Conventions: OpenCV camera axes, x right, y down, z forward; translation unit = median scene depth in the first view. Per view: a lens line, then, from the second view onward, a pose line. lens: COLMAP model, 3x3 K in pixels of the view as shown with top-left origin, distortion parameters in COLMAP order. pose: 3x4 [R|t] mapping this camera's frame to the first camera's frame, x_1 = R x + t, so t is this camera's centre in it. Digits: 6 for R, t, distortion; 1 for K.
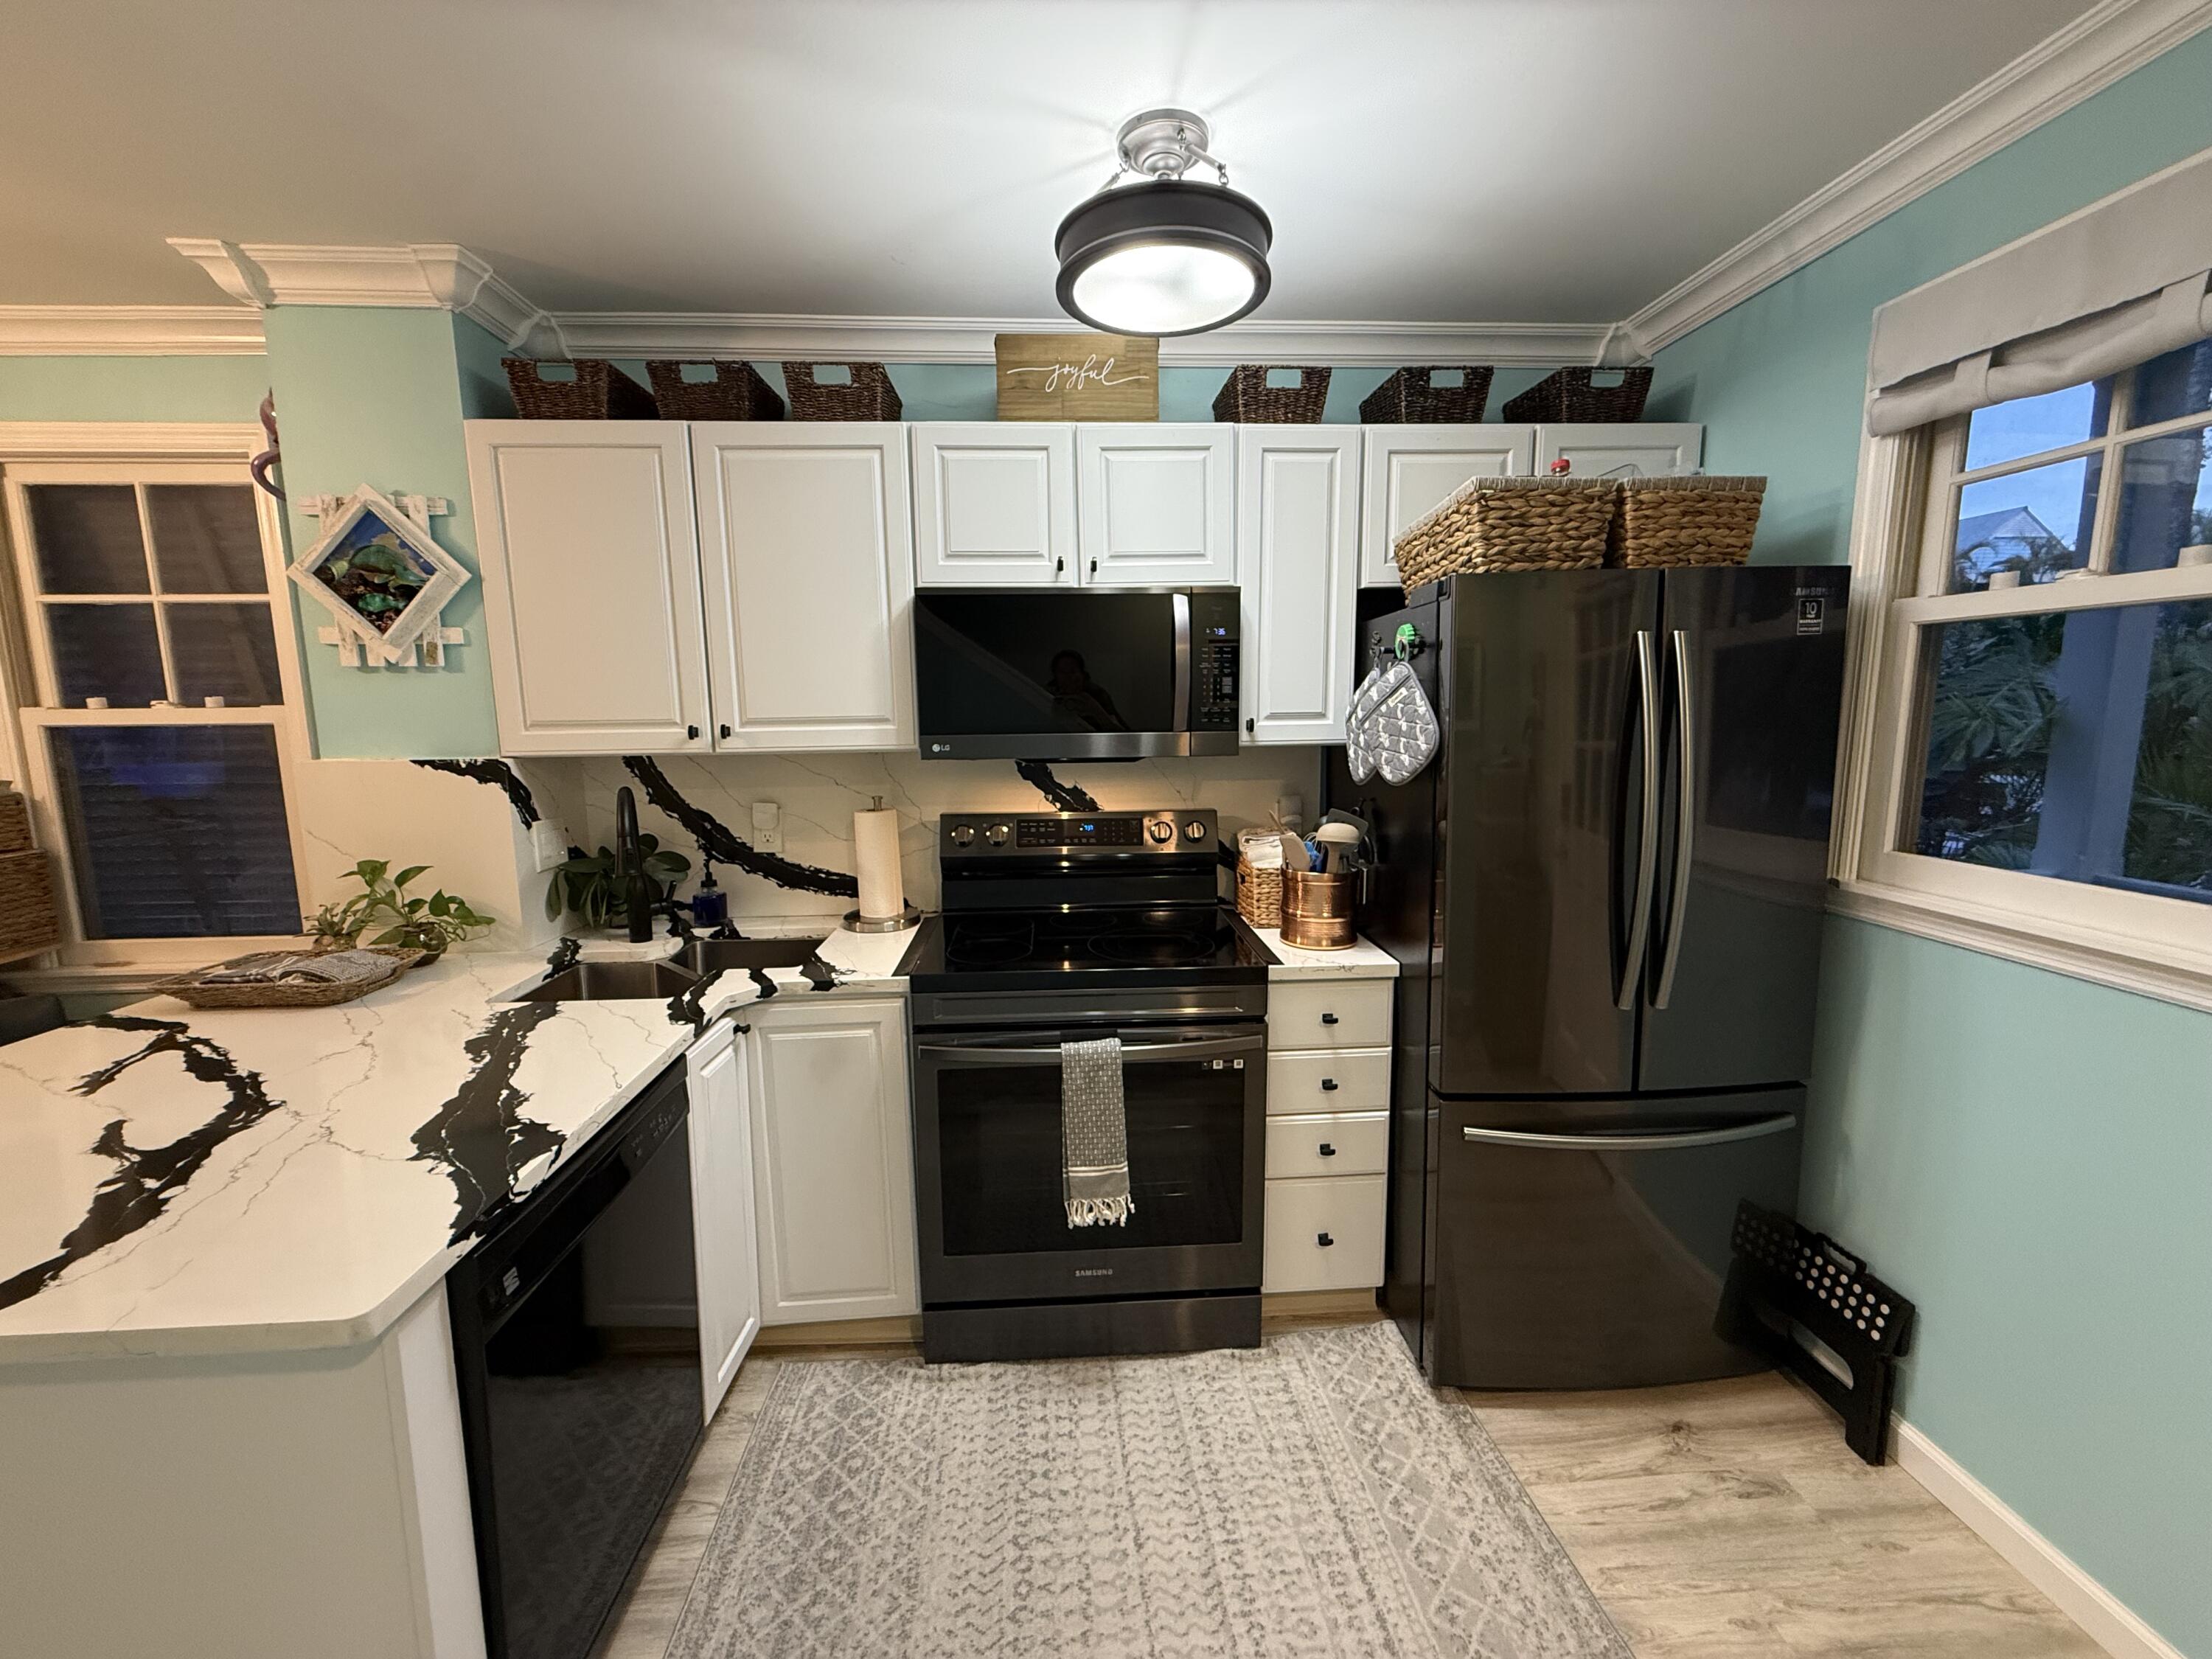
lens RADIAL K [[881.9, 0, 1111.8], [0, 881.9, 827.6], [0, 0, 1]] dist [-0.000877, 0.000025]
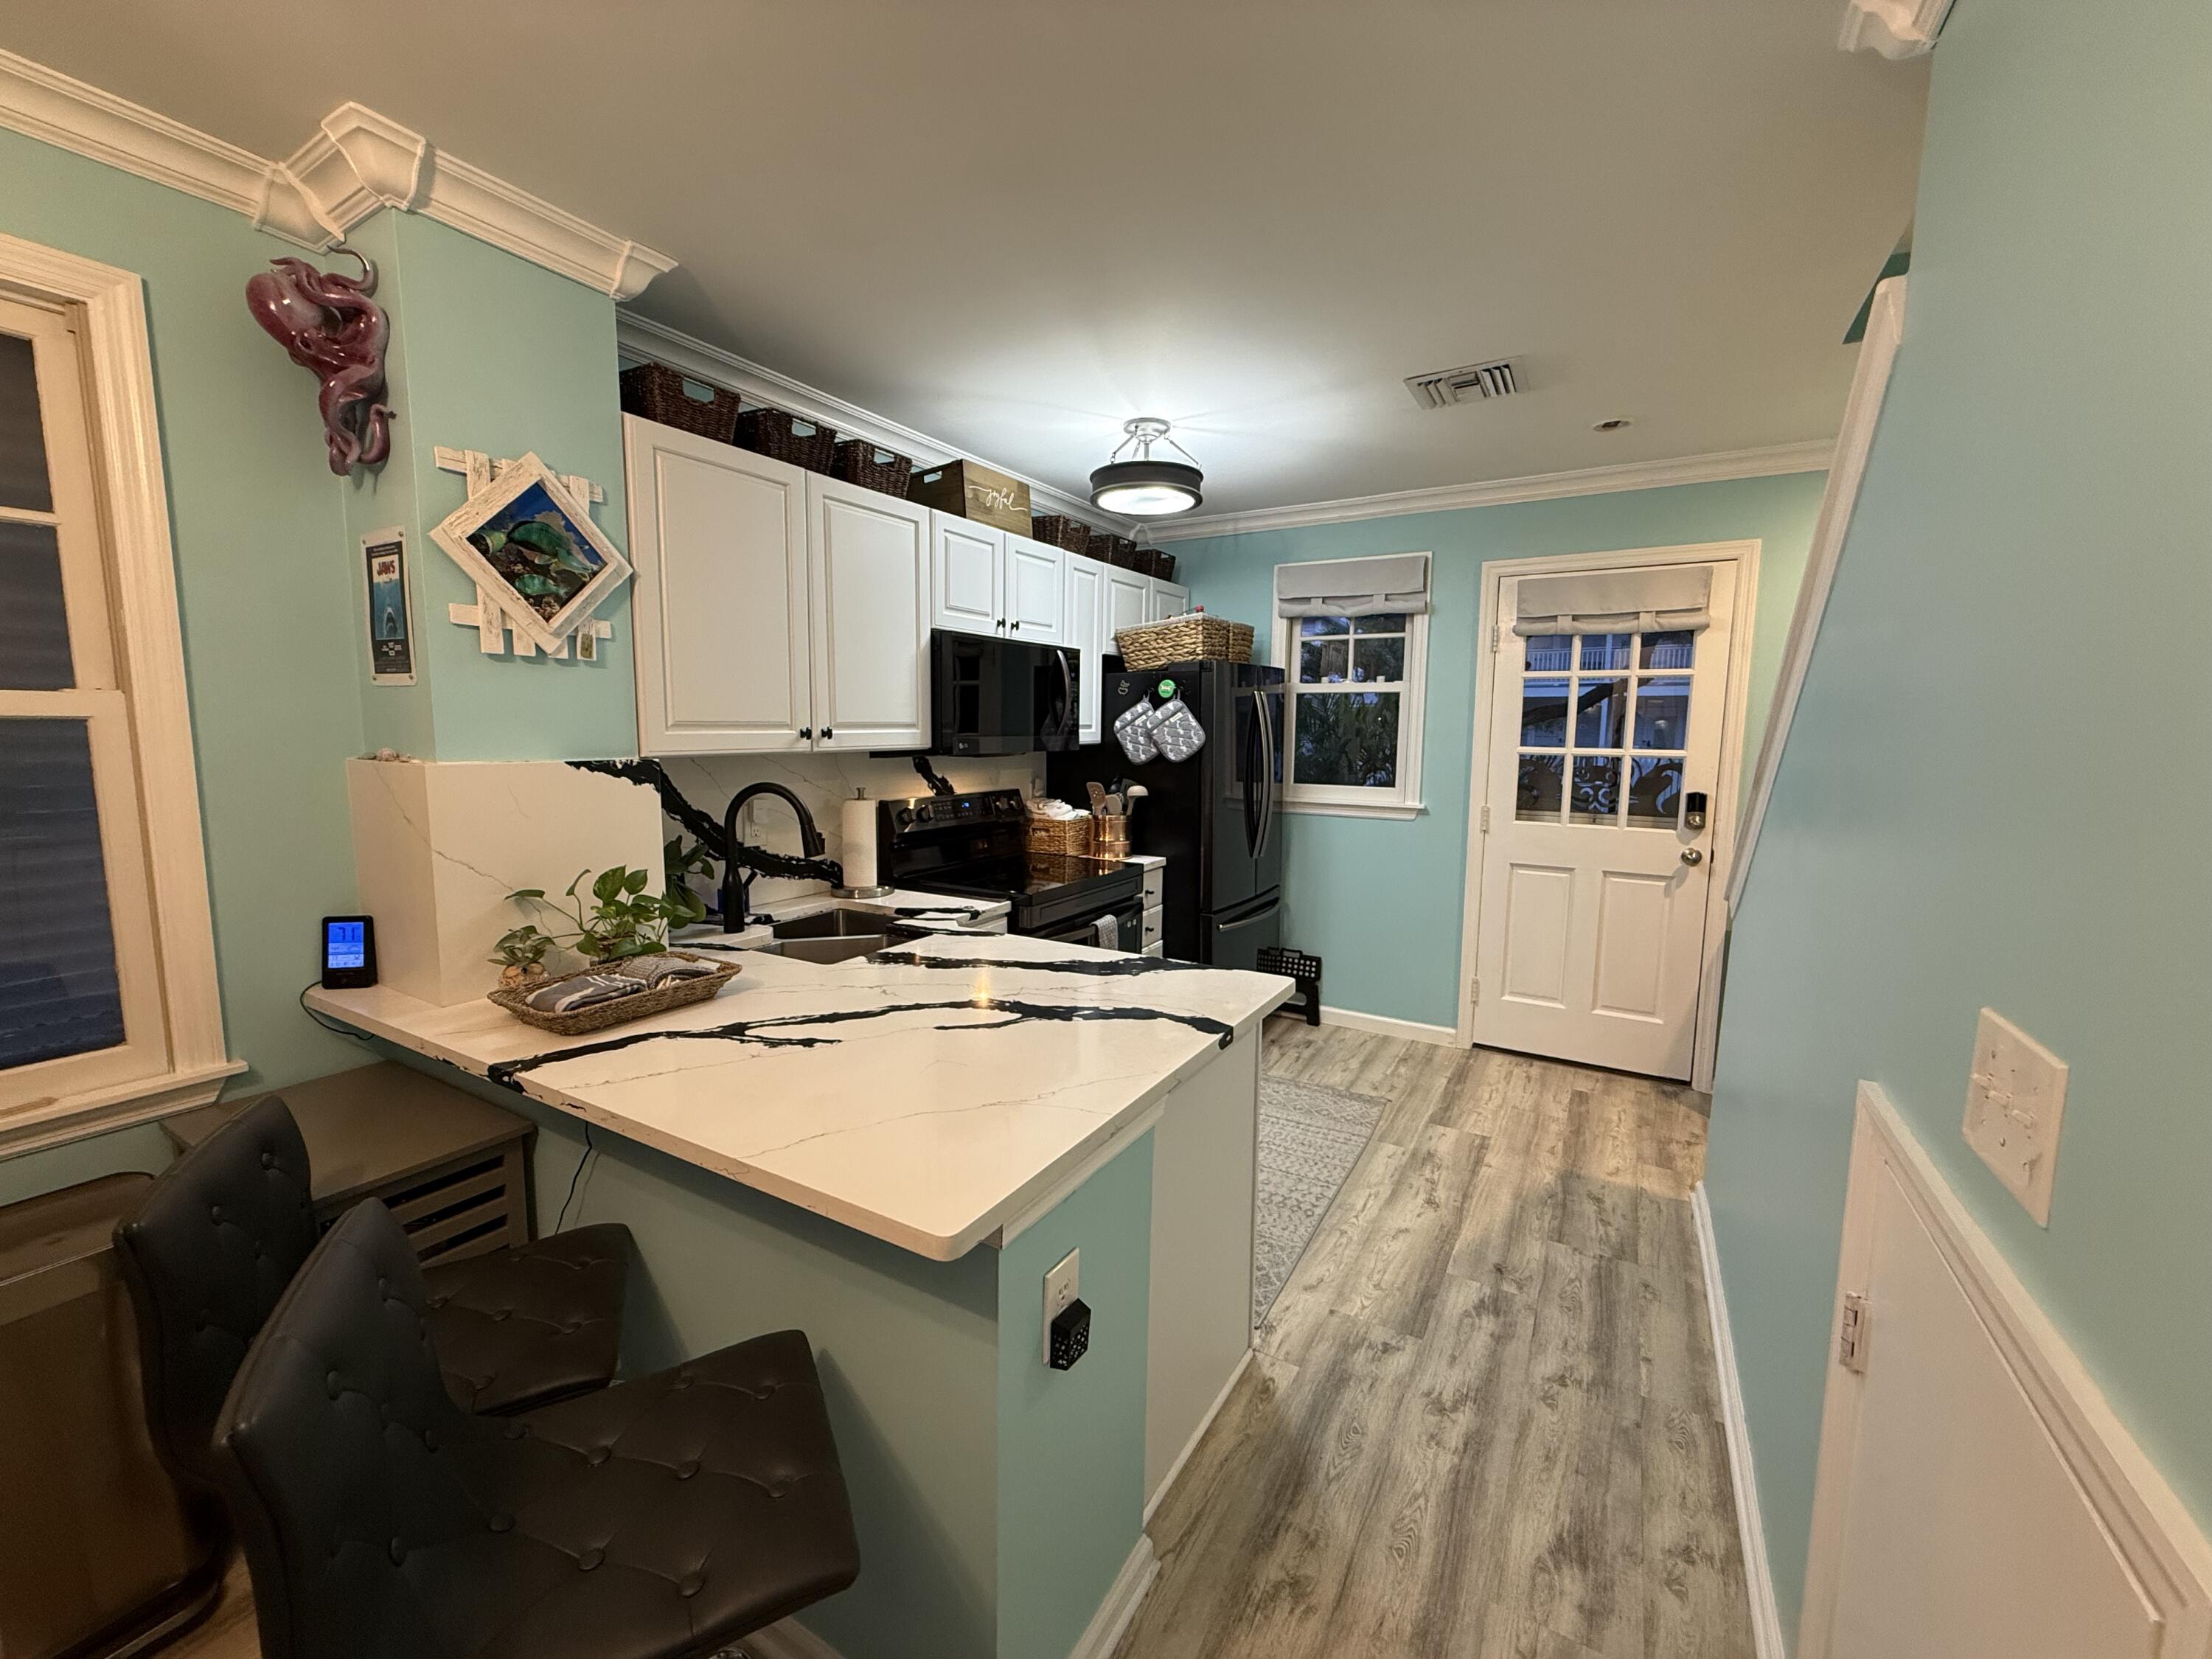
lens RADIAL K [[881.9, 0, 1106.8], [0, 881.9, 829.5], [0, 0, 1]] dist [-0.000877, 0.000025]
pose [[0.555812, -0.082618, 0.827192, -1.270782], [0.100181, 0.994454, 0.032010, 0.019934], [-0.825249, 0.065078, 0.561006, 0.038680]]
